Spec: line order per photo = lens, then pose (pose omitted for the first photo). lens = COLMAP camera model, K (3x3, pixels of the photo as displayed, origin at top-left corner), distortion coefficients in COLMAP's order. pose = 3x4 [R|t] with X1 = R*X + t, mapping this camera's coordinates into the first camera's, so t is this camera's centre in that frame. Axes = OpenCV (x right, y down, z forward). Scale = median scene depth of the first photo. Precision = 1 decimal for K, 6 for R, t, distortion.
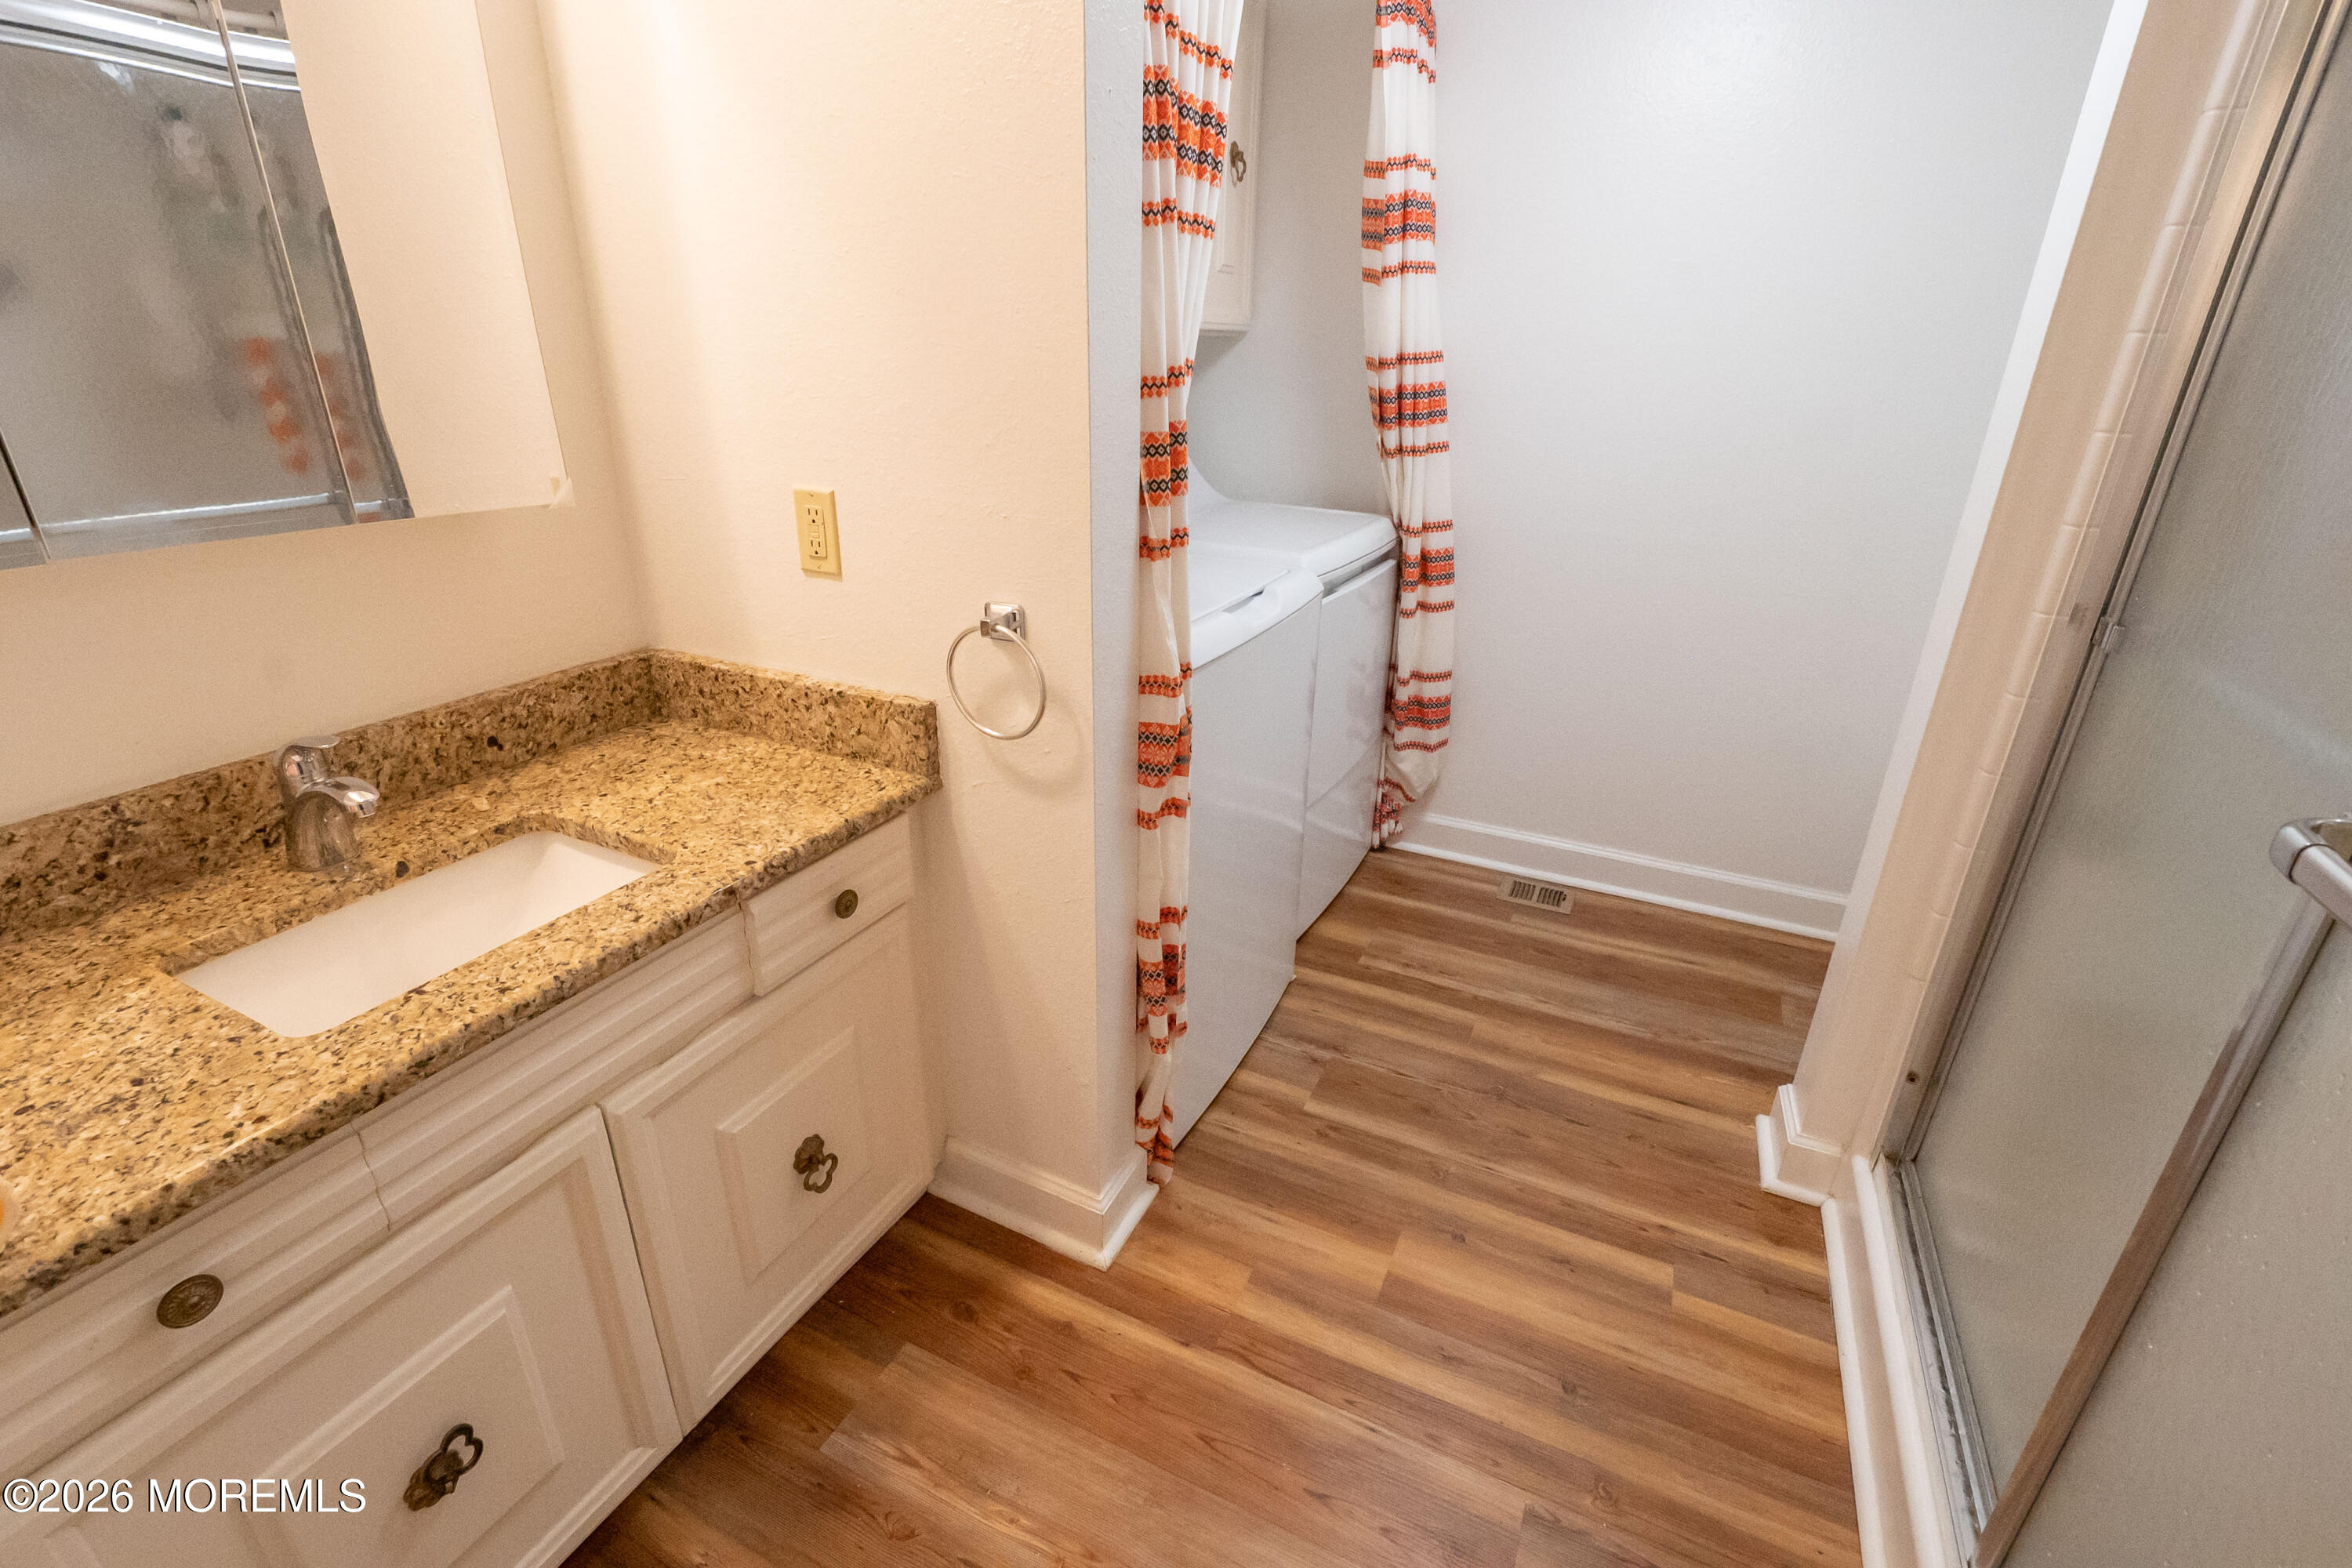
lens RADIAL K [[1035.6, 0, 1169.6], [0, 1035.6, 781.0], [0, 0, 1]] dist [0.011667, -0.010586]
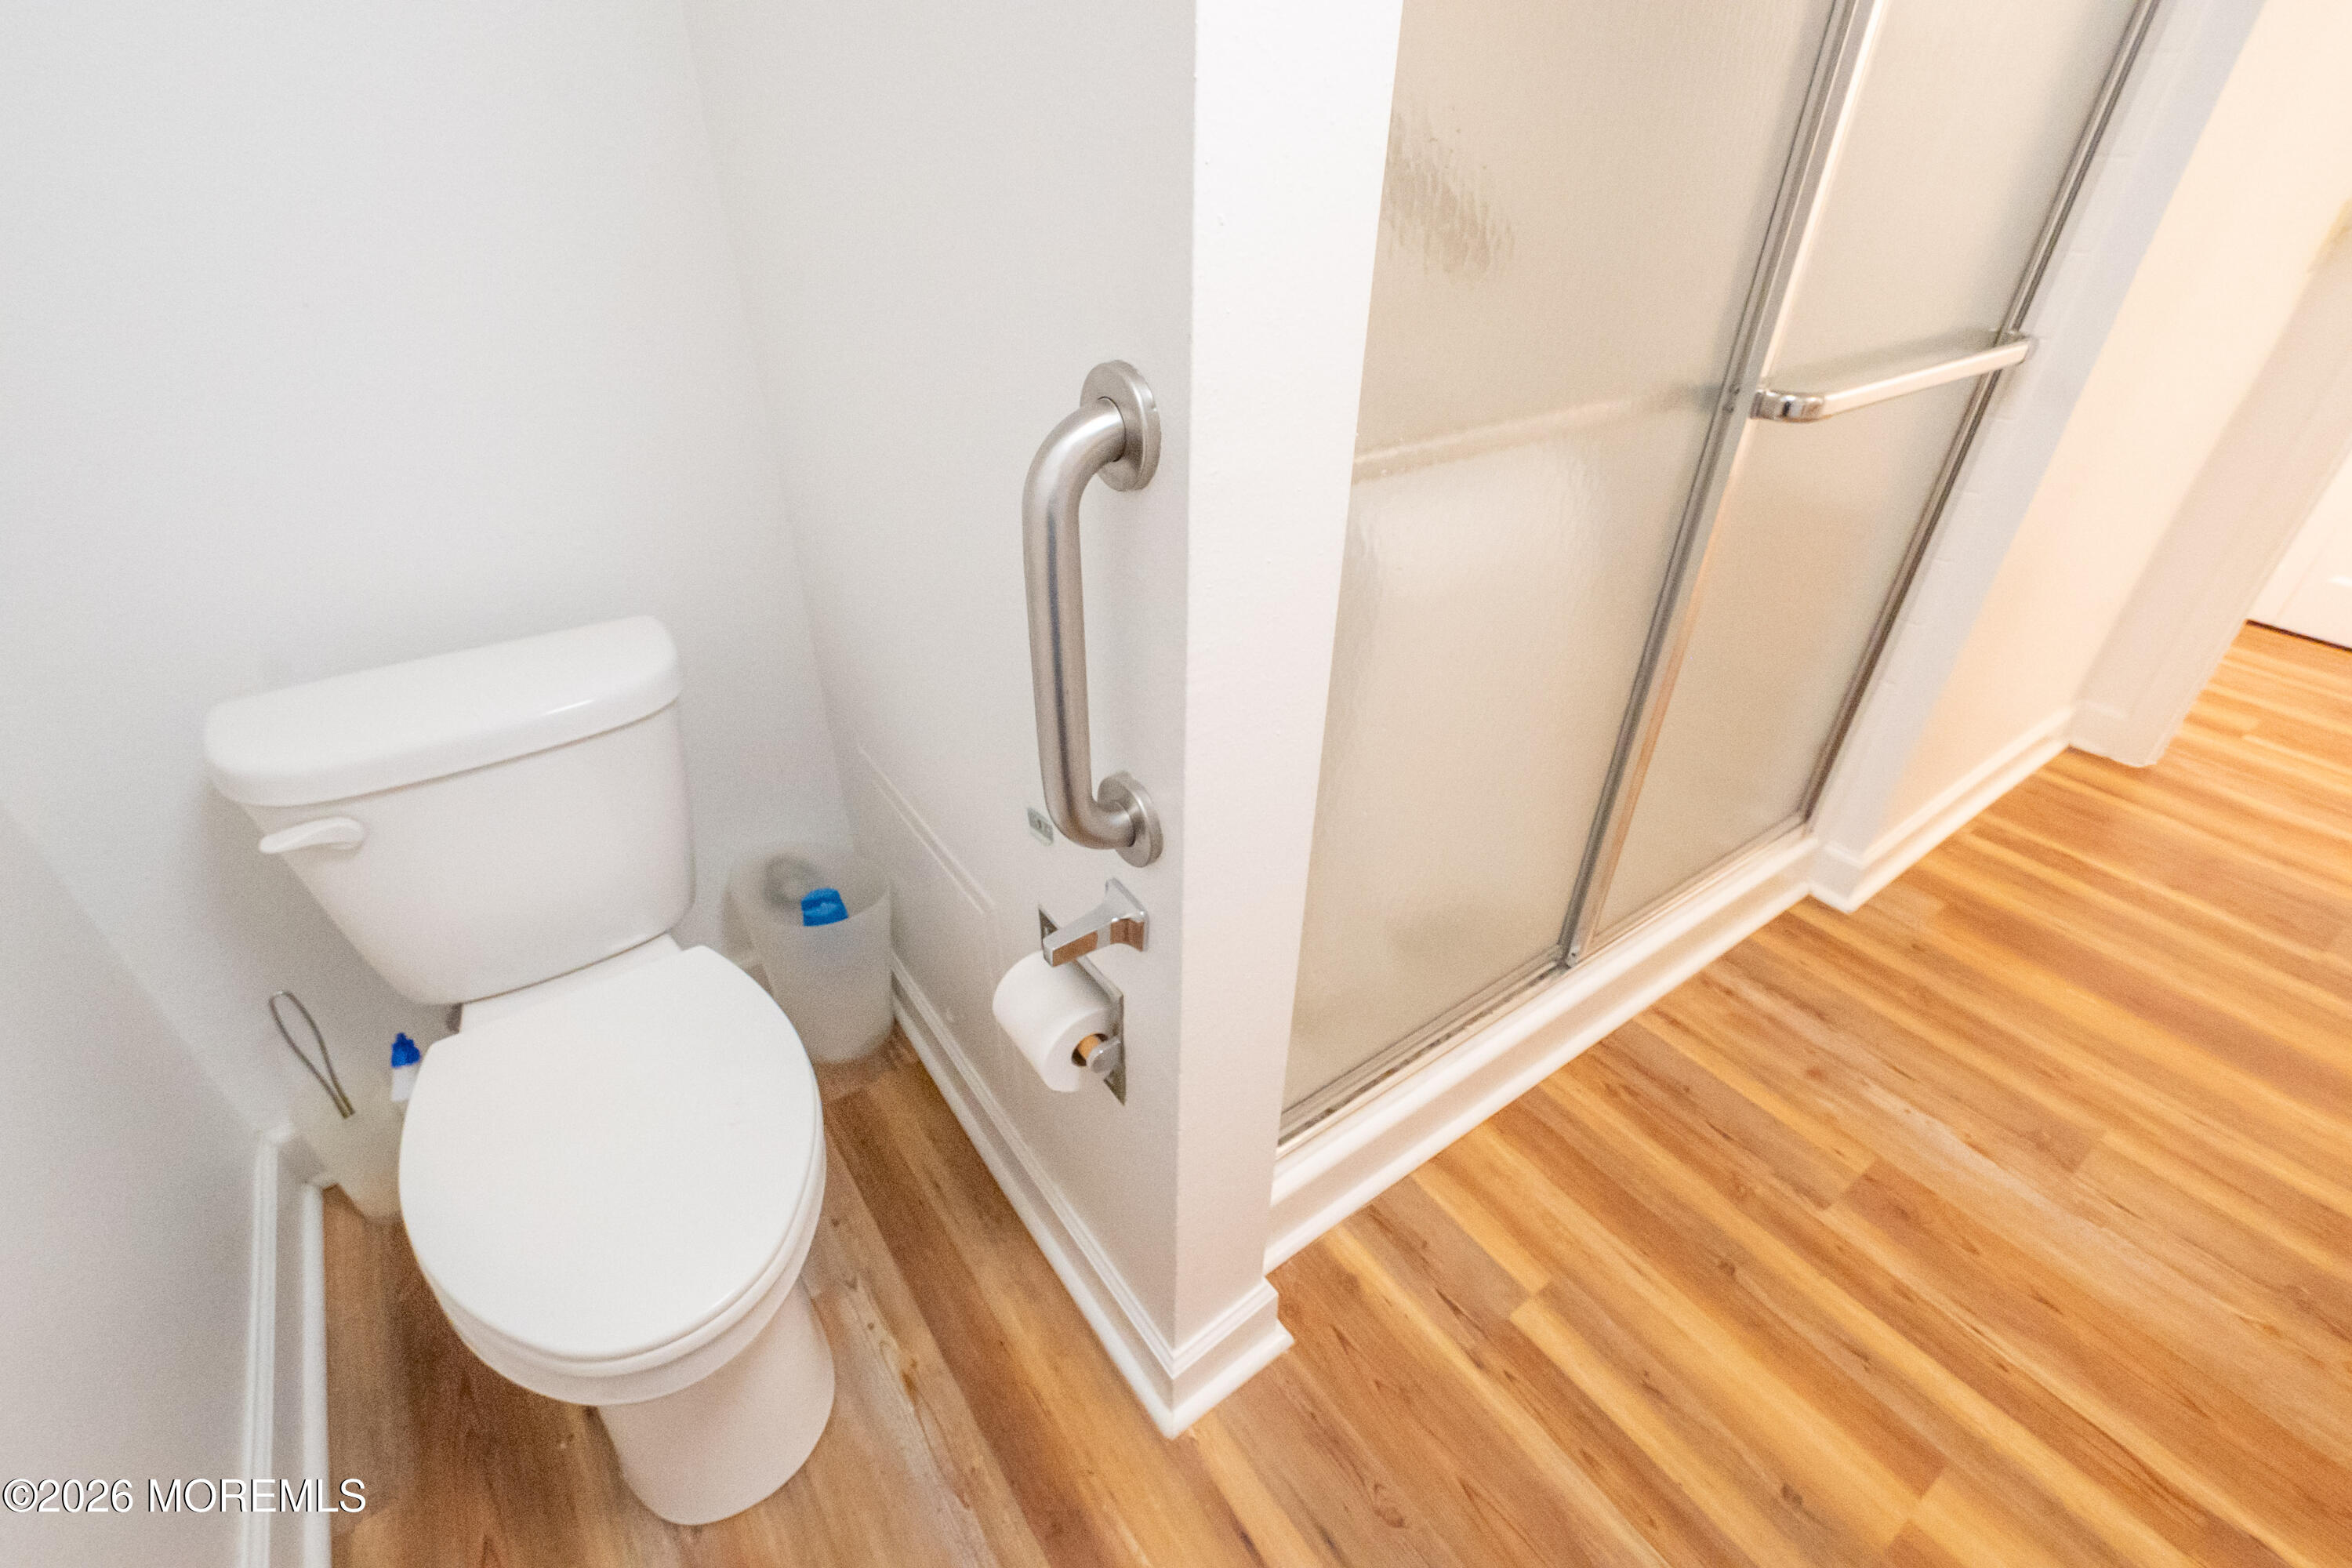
lens RADIAL K [[1035.6, 0, 1169.6], [0, 1035.6, 781.0], [0, 0, 1]] dist [0.011667, -0.010586]
pose [[-0.876462, -0.279737, 0.391869, 0.534878], [0.172702, 0.577078, 0.798219, -0.480173], [-0.449431, 0.767286, -0.457476, 1.210195]]
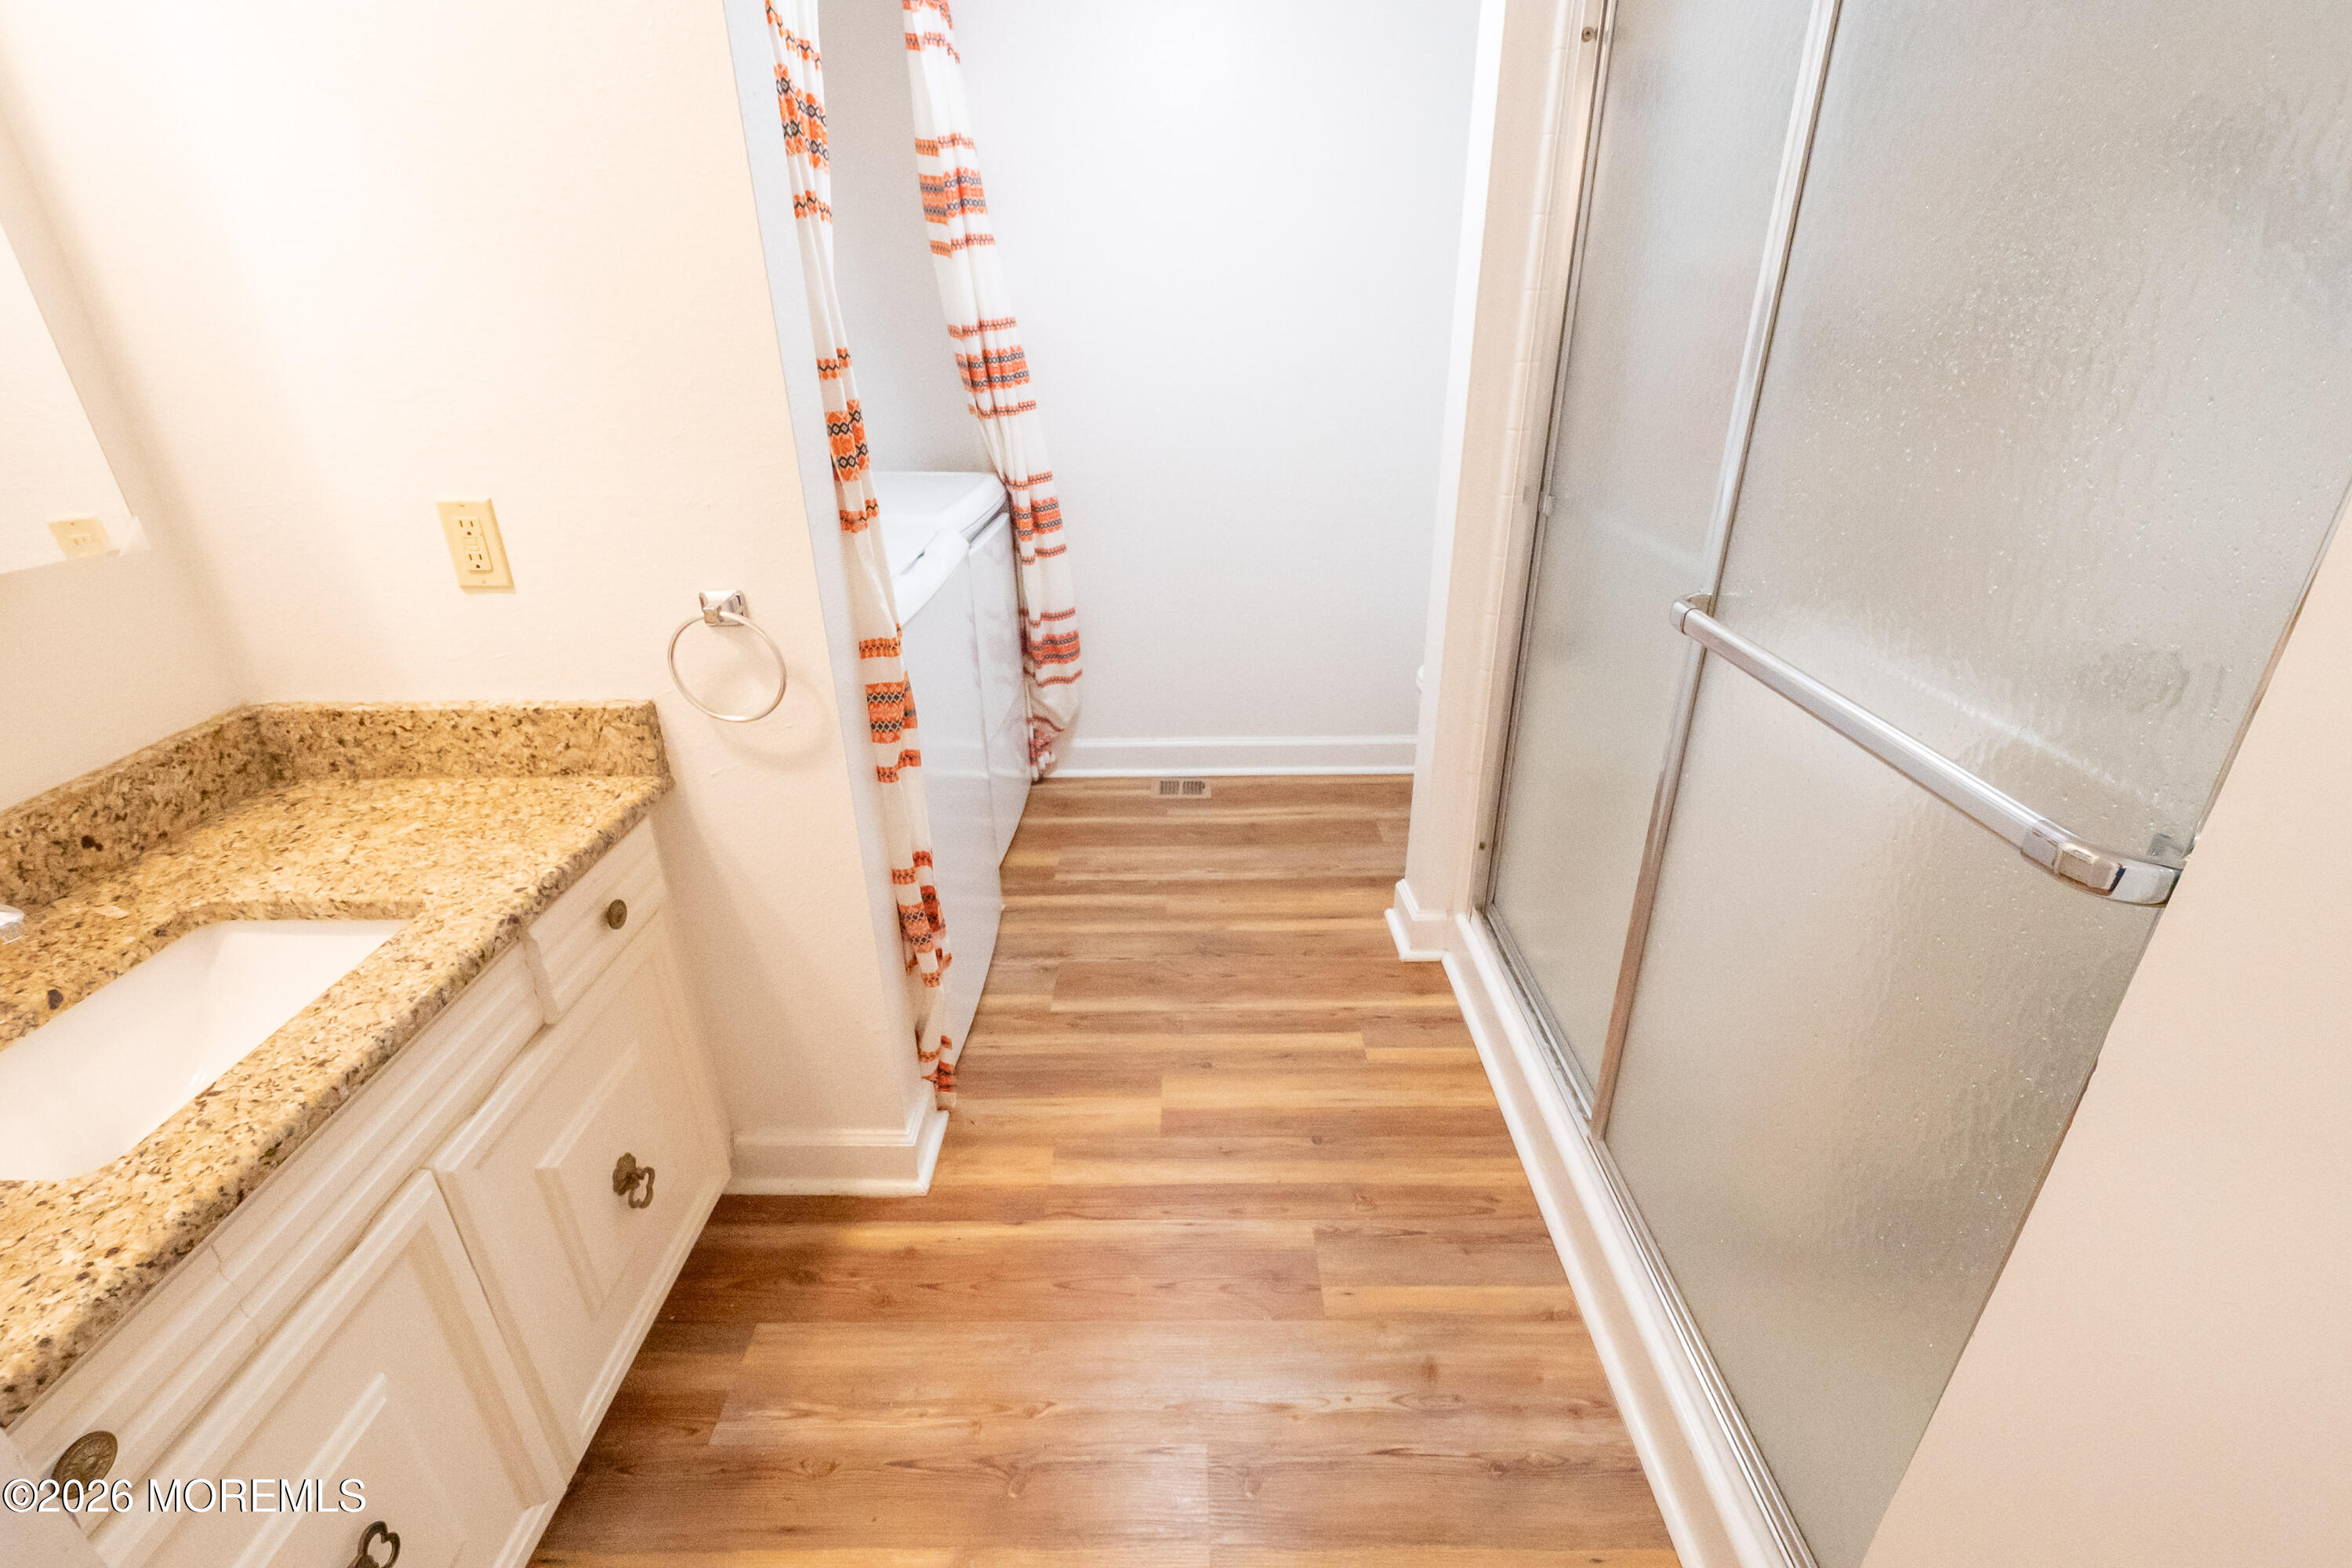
lens RADIAL K [[1032.1, 0, 1171.1], [0, 1032.1, 781.8], [0, 0, 1]] dist [0.015731, -0.009953]
pose [[0.901289, -0.209914, 0.378965, -0.153488], [0.195442, 0.977708, 0.076746, 0.018725], [-0.386627, 0.004896, 0.922223, -0.097075]]
